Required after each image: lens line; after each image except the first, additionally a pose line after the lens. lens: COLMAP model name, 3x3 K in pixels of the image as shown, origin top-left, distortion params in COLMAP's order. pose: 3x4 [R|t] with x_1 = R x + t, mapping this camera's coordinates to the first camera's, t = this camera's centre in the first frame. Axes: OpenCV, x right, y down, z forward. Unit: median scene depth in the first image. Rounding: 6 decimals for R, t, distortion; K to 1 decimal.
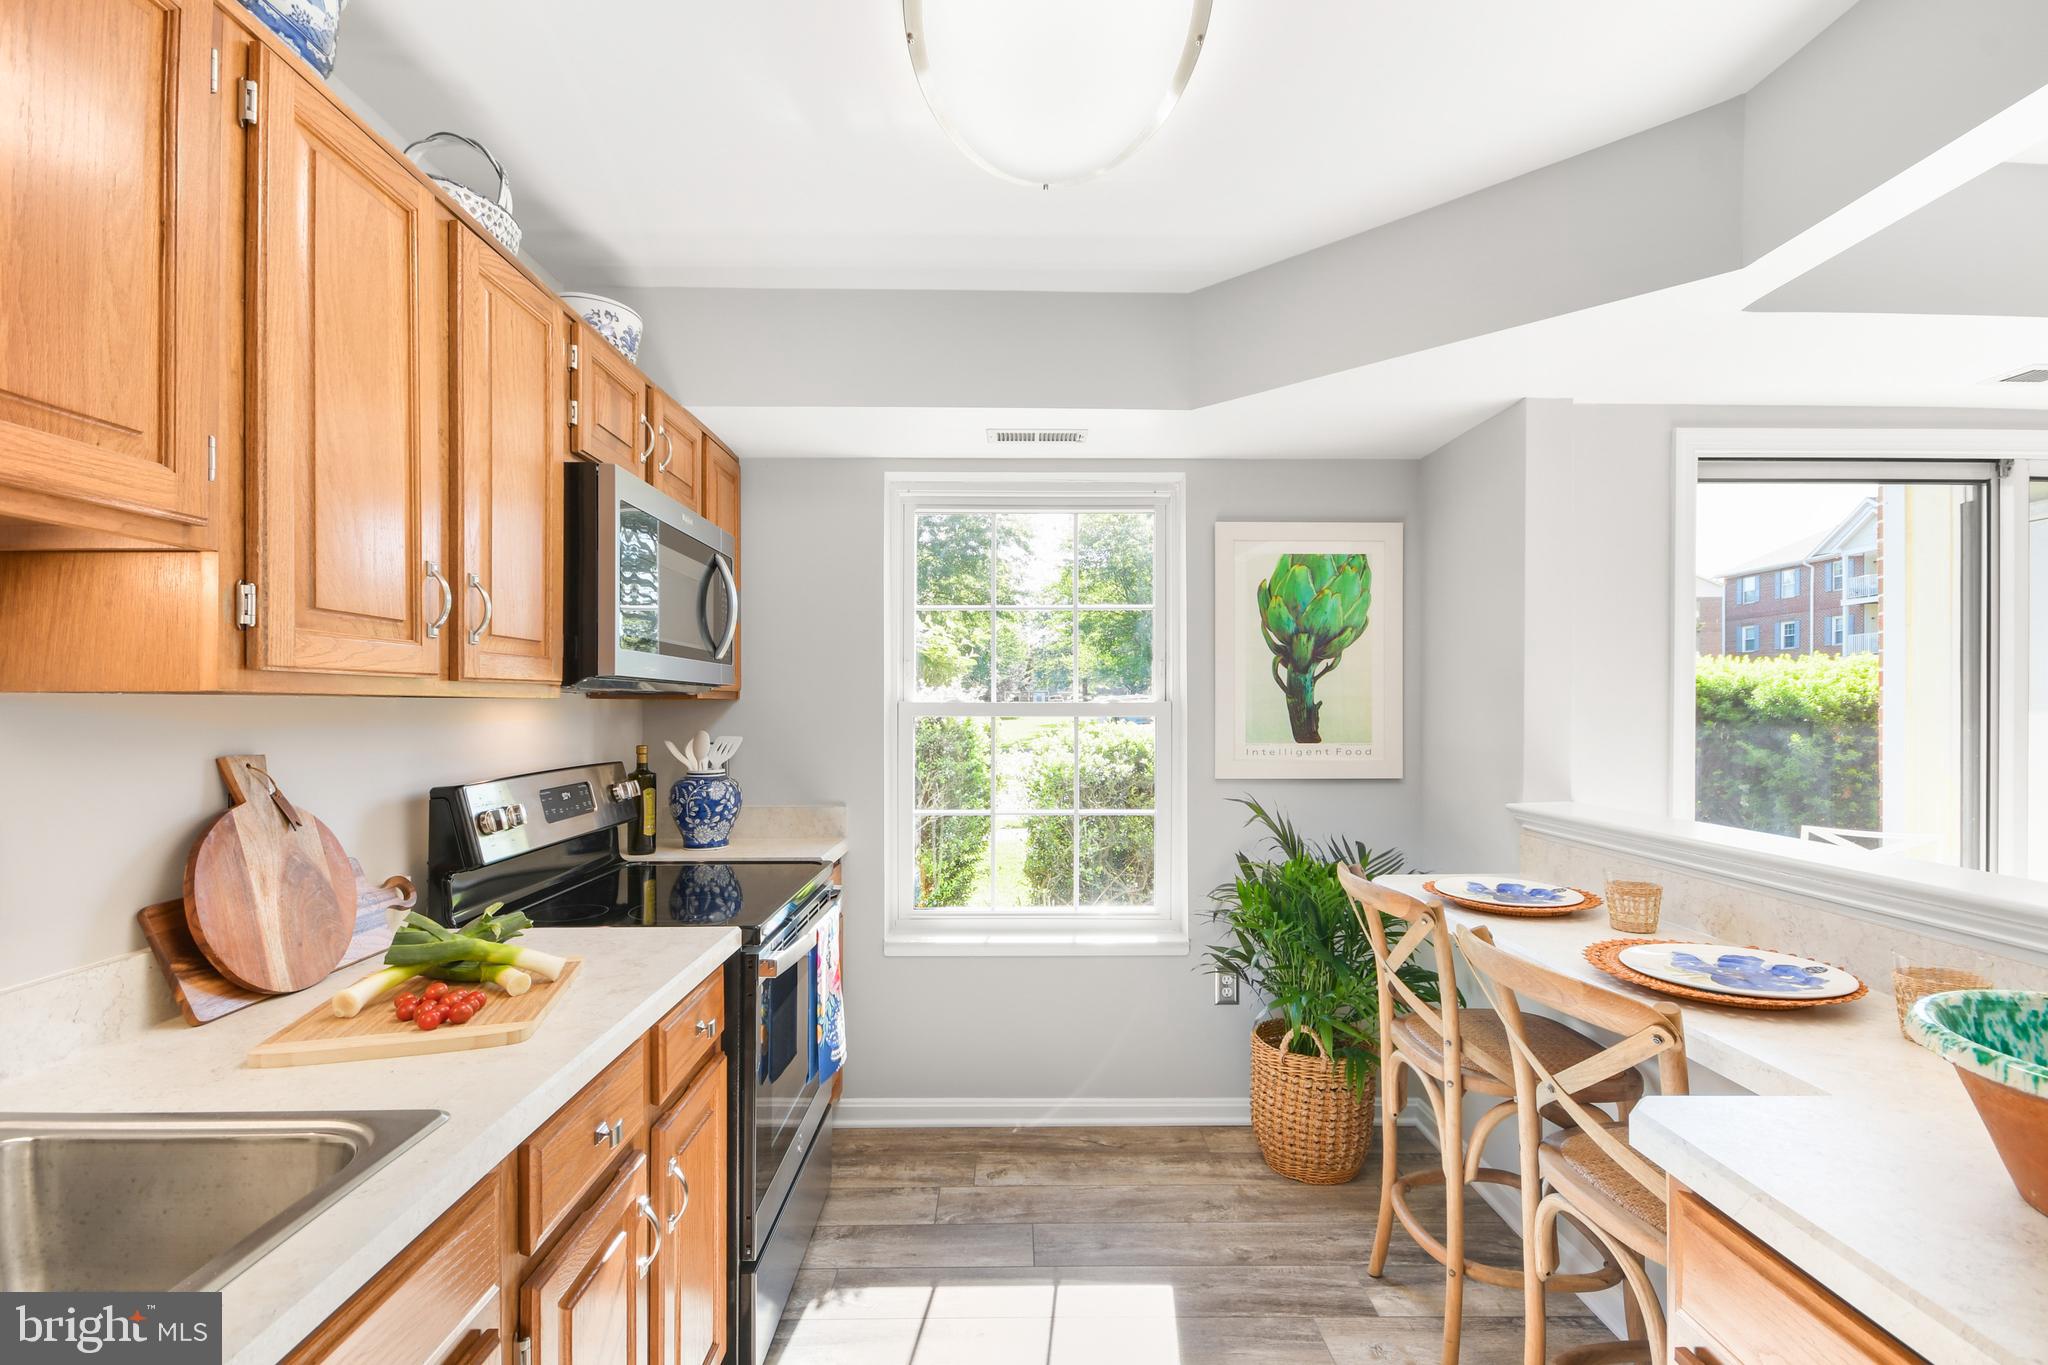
lens RADIAL K [[906.8, 0, 1046.3], [0, 906.8, 701.8], [0, 0, 1]] dist [0.011954, -0.007363]
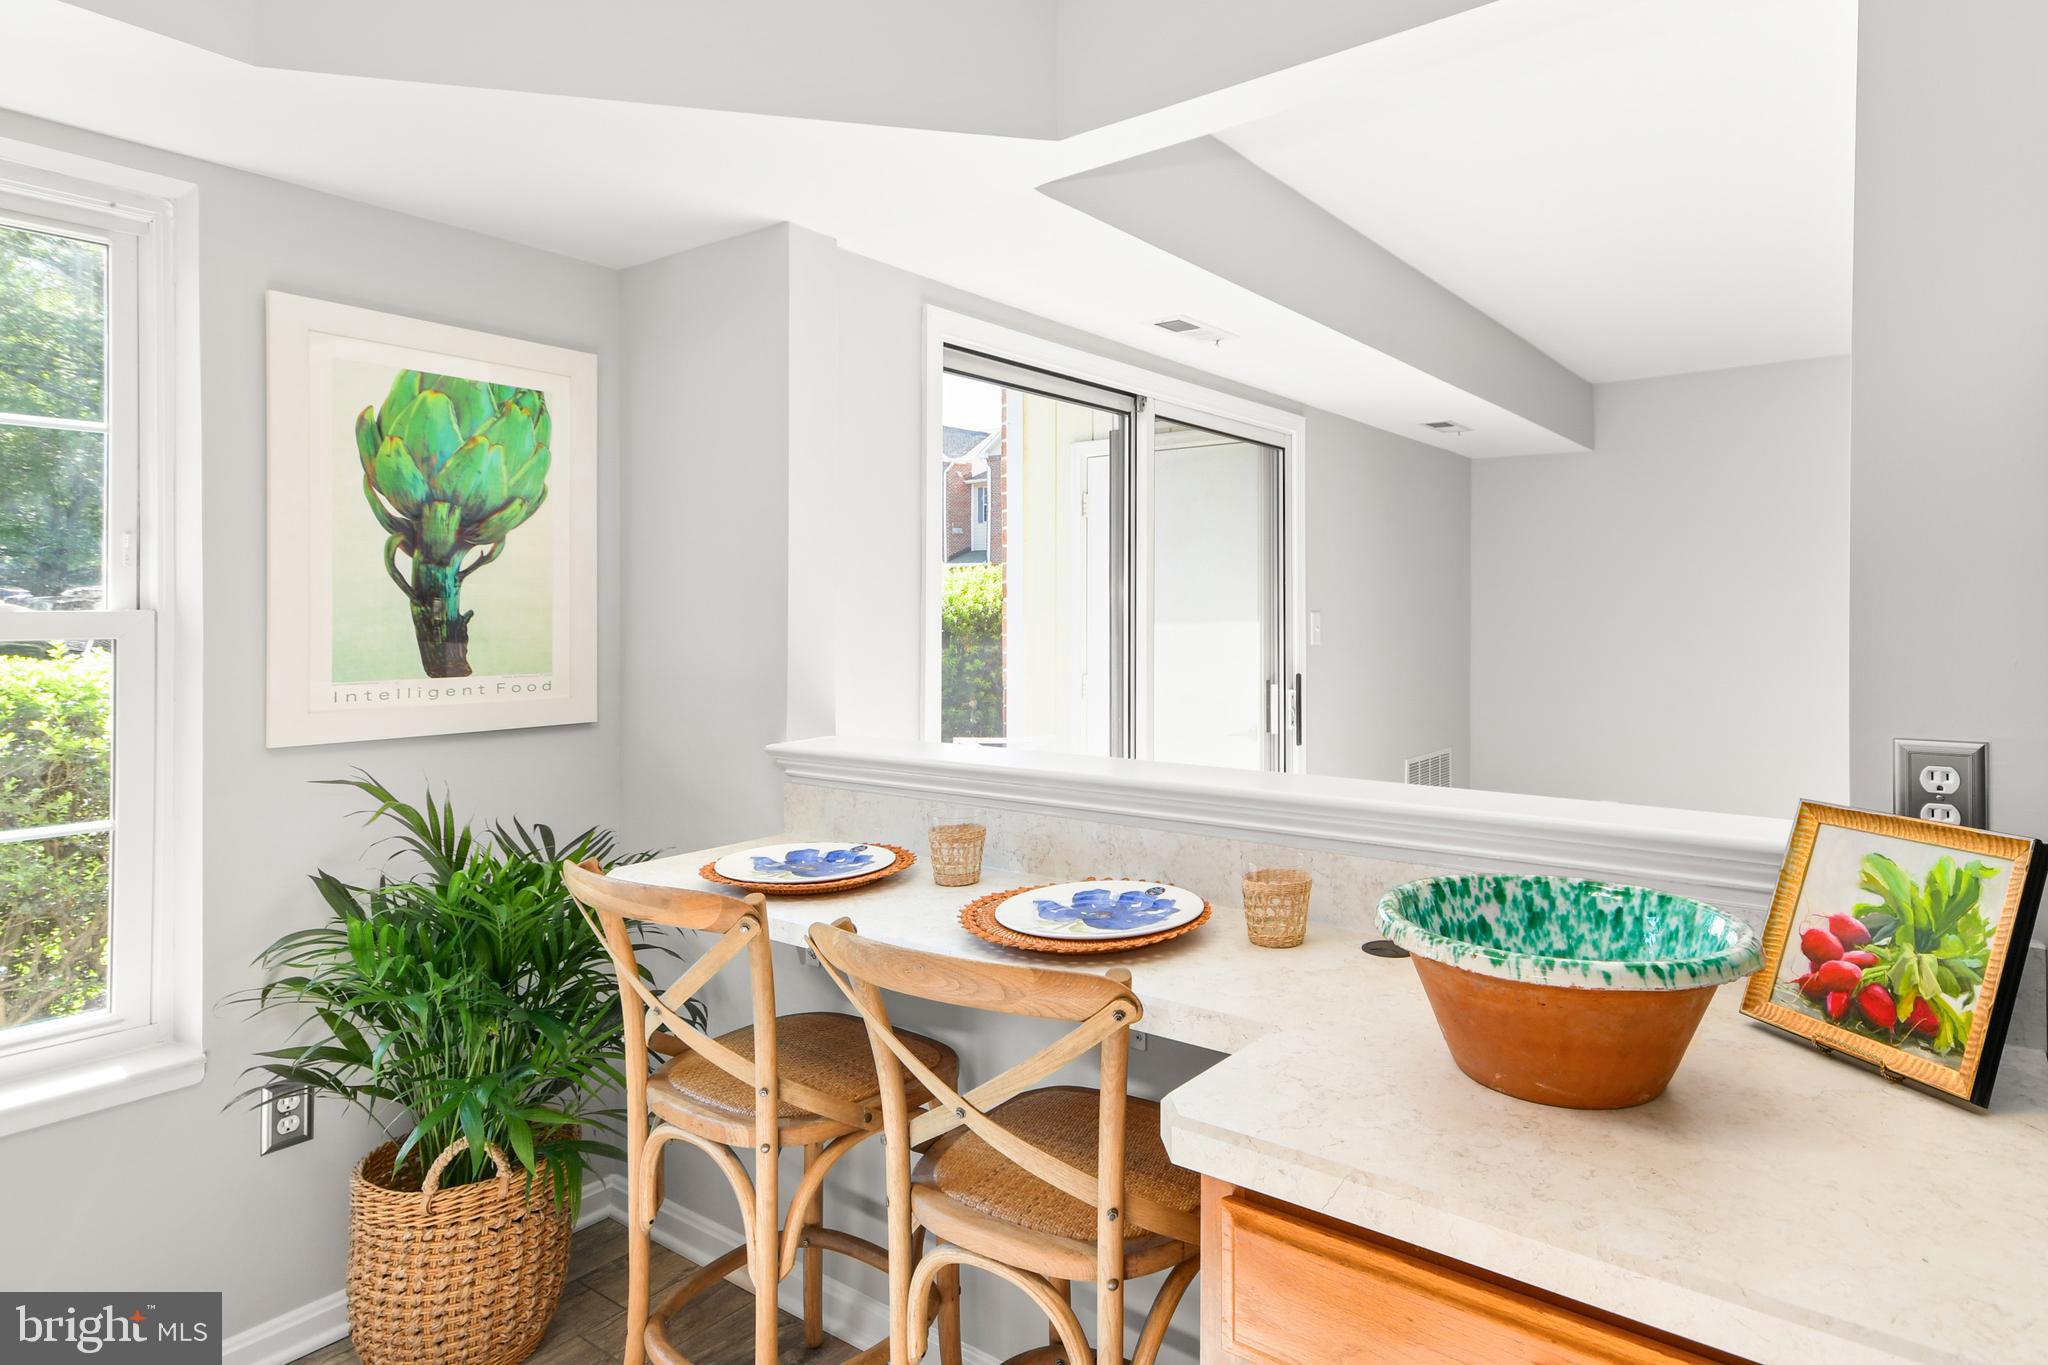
lens RADIAL K [[1138.5, 0, 1128.8], [0, 1138.5, 608.0], [0, 0, 1]] dist [0.028234, -0.000999]
pose [[0.599647, 0.003733, 0.800256, -0.078169], [-0.000882, 0.999992, -0.004004, 0.000437], [-0.800264, 0.001695, 0.599645, 0.171861]]
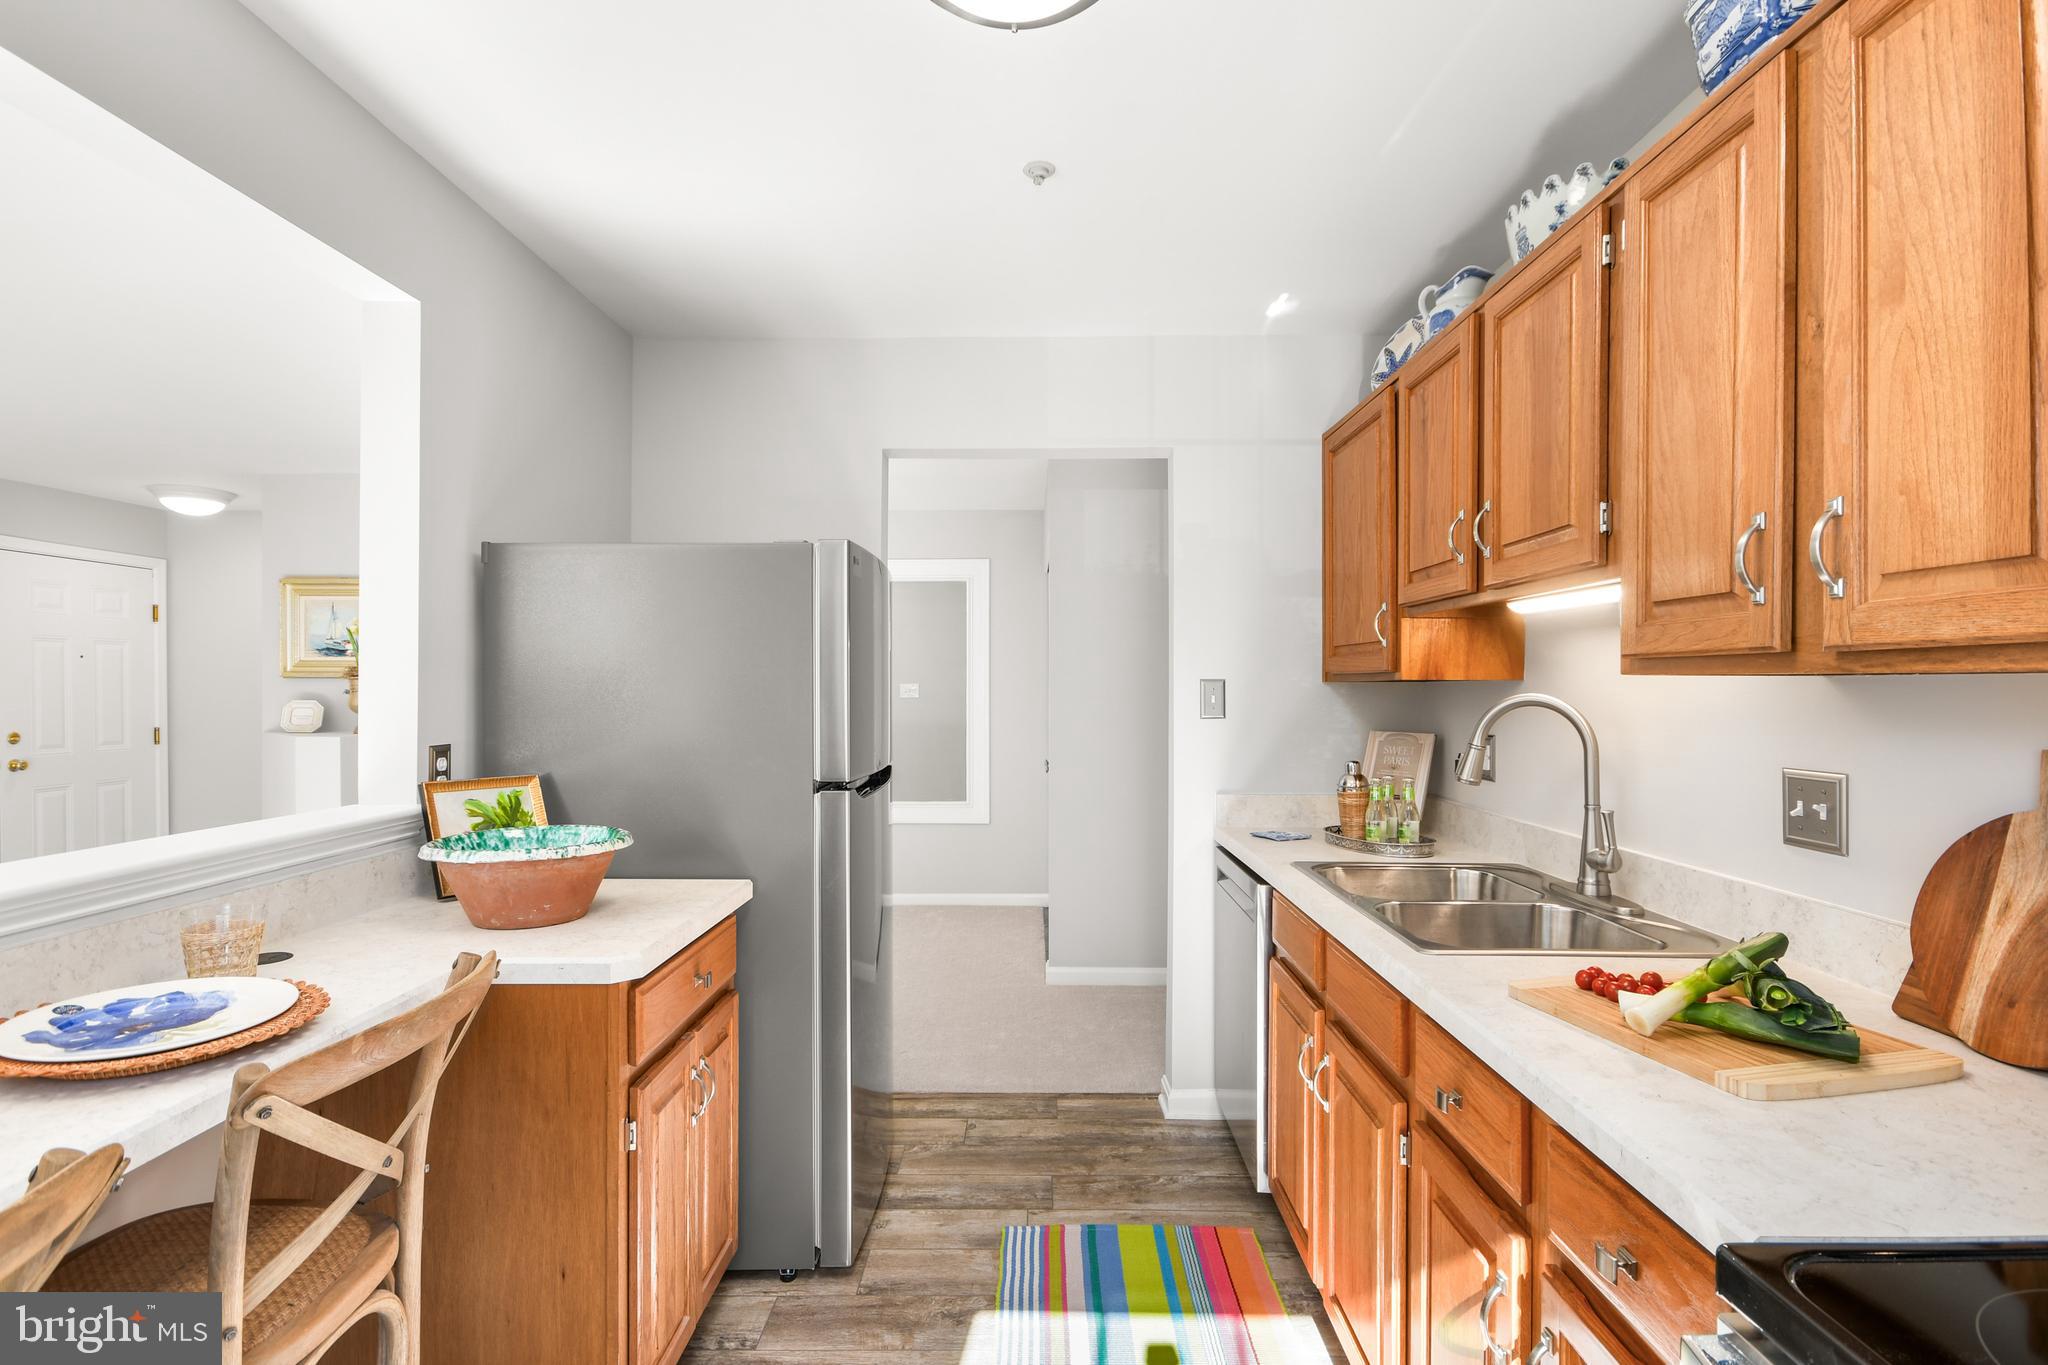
lens RADIAL K [[997.1, 0, 1023.5], [0, 997.1, 694.6], [0, 0, 1]] dist [0.002860, -0.003327]
pose [[-0.999215, -0.002240, 0.039547, -0.016817], [-0.001985, 0.999977, 0.006491, 0.003817], [-0.039560, 0.006408, -0.999197, 1.082943]]
